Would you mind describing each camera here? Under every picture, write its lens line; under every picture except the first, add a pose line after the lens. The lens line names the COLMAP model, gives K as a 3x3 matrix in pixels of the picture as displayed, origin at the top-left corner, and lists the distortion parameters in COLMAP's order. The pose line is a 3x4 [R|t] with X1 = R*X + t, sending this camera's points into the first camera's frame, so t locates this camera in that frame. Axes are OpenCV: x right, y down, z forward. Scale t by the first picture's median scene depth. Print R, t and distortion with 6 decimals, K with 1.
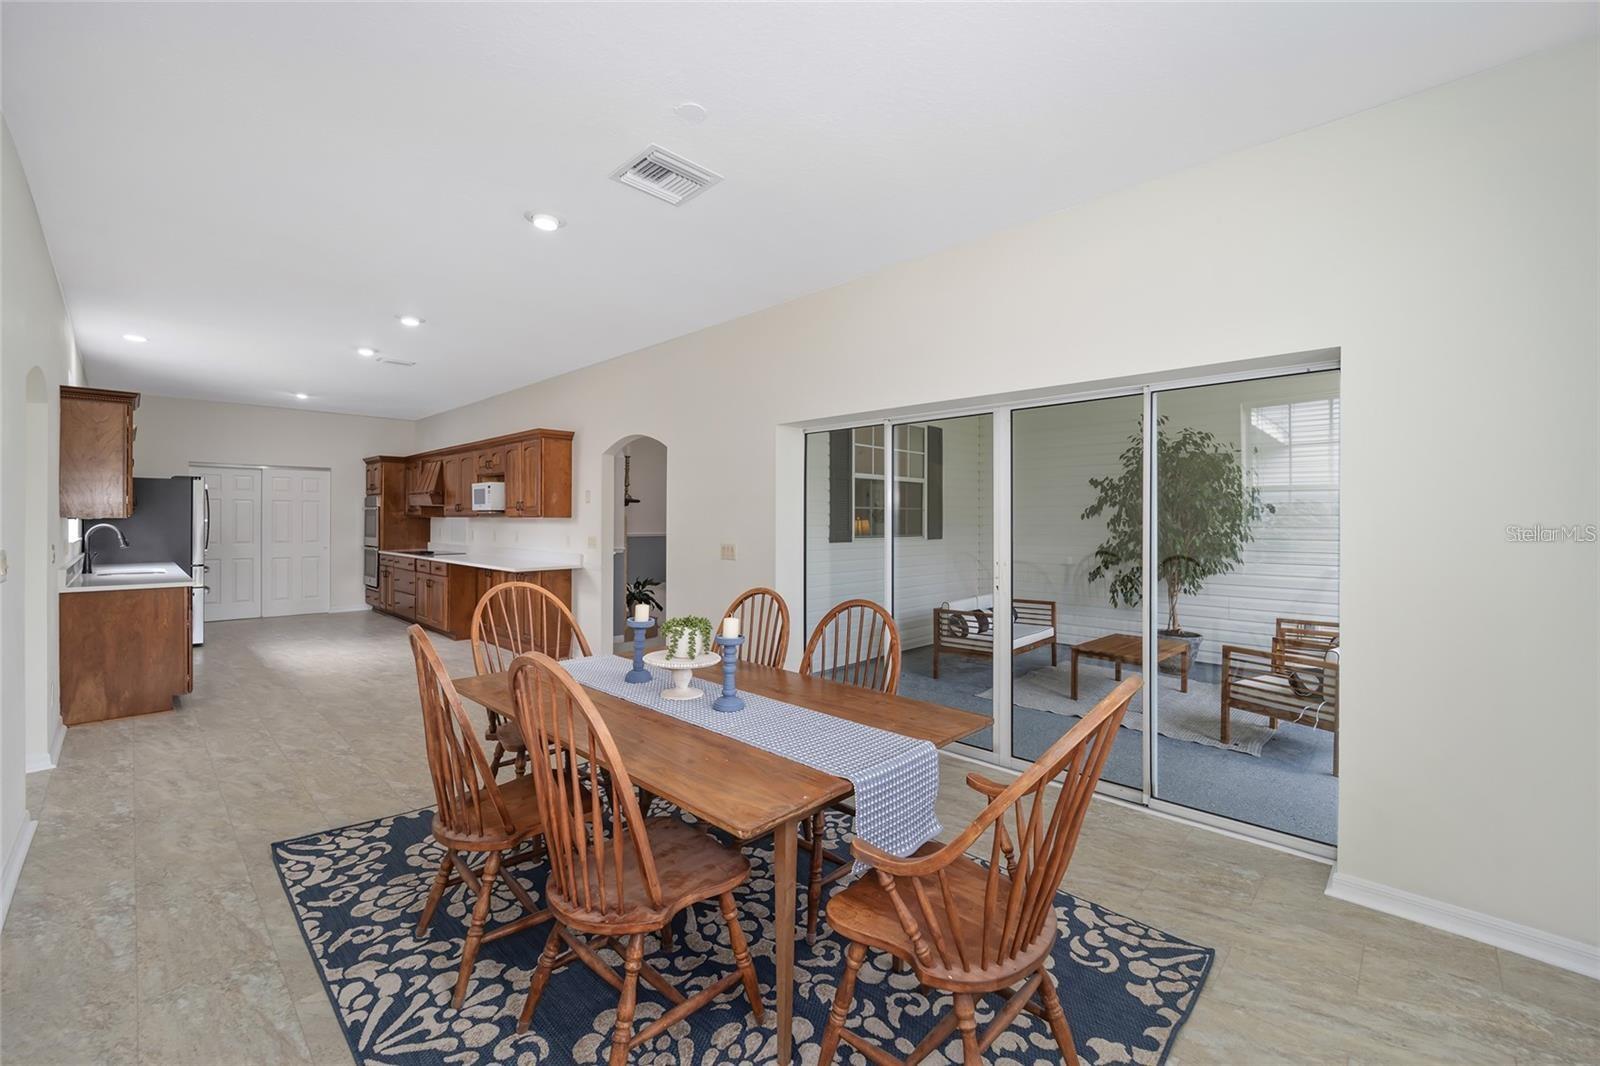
lens RADIAL K [[649.4, 0, 801.7], [0, 649.4, 524.6], [0, 0, 1]] dist [-0.013331, 0.000043]
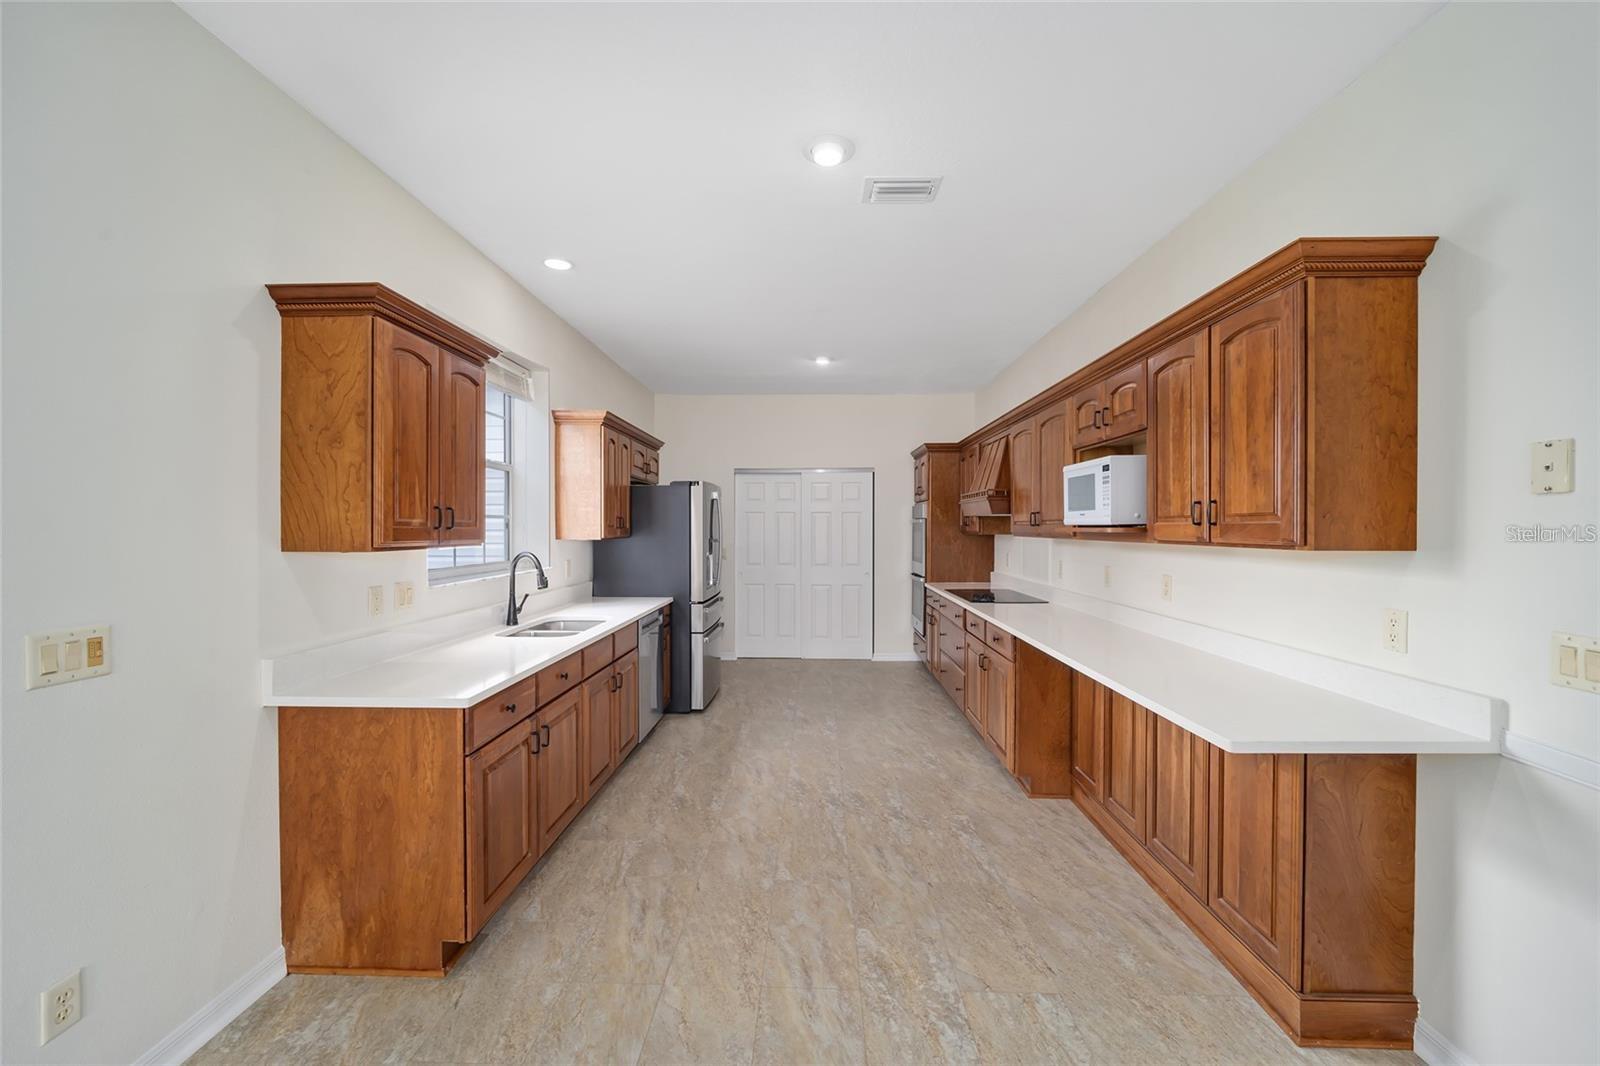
lens RADIAL K [[649.4, 0, 801.7], [0, 649.4, 524.6], [0, 0, 1]] dist [-0.013331, 0.000043]
pose [[0.672603, -0.007732, -0.739963, -0.291537], [-0.001935, 0.999924, -0.012207, -0.015660], [0.740001, 0.009643, 0.672537, 0.548583]]
